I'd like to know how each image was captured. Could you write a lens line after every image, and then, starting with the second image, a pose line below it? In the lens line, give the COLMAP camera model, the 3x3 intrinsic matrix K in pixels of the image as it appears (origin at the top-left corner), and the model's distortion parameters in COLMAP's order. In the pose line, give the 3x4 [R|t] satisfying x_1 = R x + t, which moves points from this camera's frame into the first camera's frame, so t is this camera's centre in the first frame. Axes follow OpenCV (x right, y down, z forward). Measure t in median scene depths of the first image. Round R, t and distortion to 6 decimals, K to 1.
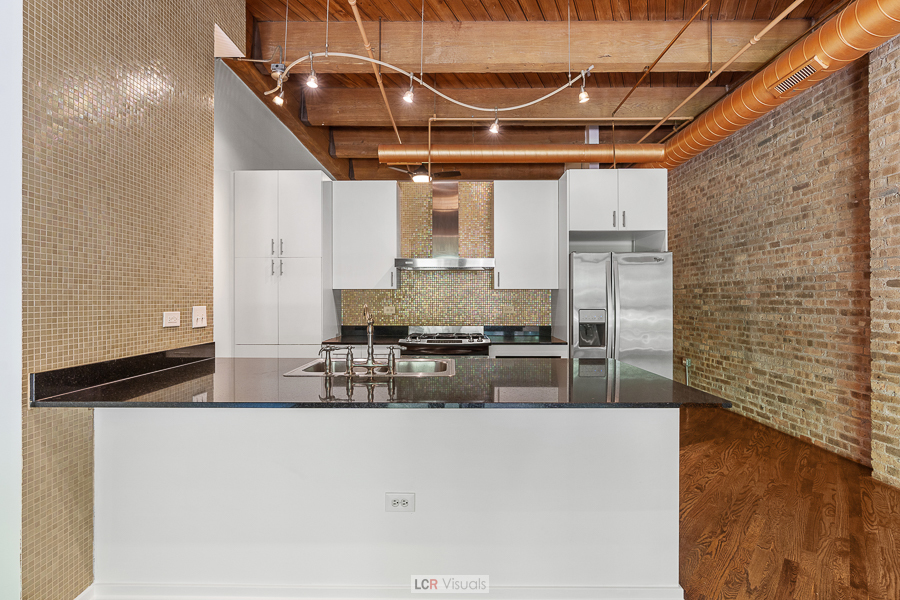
lens RADIAL K [[406.8, 0, 450.4], [0, 406.8, 298.6], [0, 0, 1]] dist [-0.007702, 0.001347]
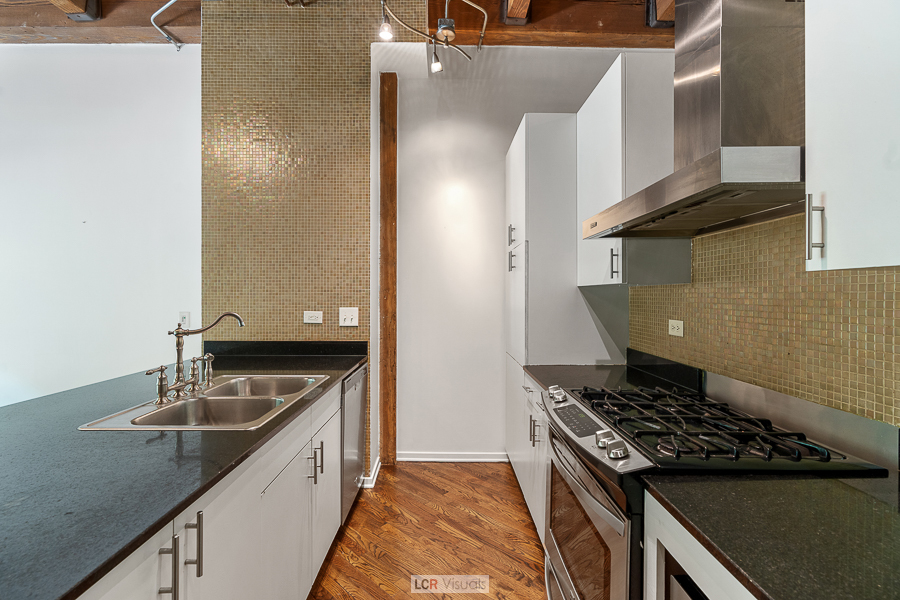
lens RADIAL K [[406.8, 0, 451.4], [0, 406.8, 296.4], [0, 0, 1]] dist [-0.007702, 0.001347]
pose [[0.021214, 0.002129, -0.999773, 0.380081], [-0.000177, 0.999998, 0.002126, -0.010760], [0.999775, 0.000132, 0.021214, 0.909956]]
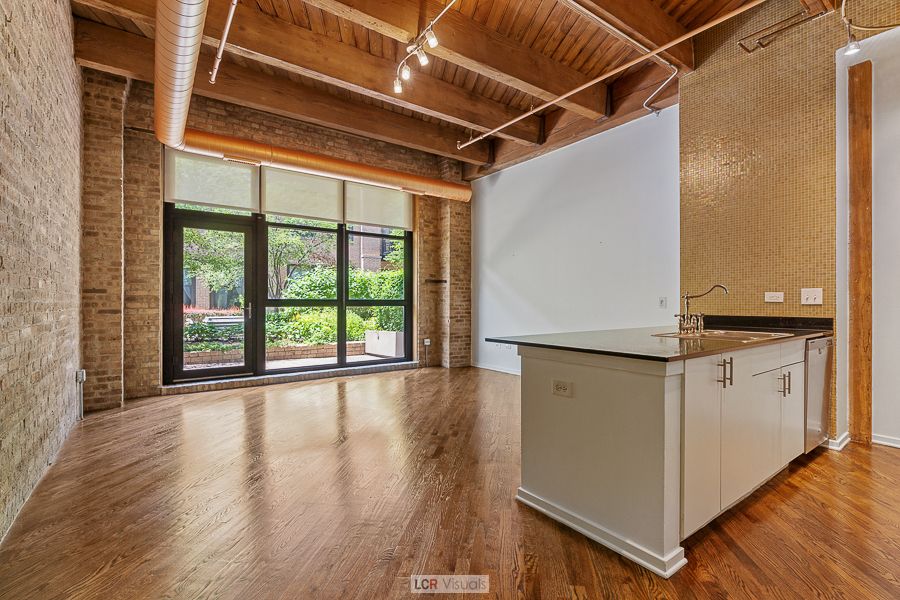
lens RADIAL K [[406.8, 0, 451.5], [0, 406.8, 301.0], [0, 0, 1]] dist [-0.007702, 0.001347]
pose [[-0.810960, -0.003456, -0.585091, 0.786874], [-0.001630, 0.999992, -0.003647, 0.047289], [0.585099, -0.002004, -0.810959, 0.993720]]
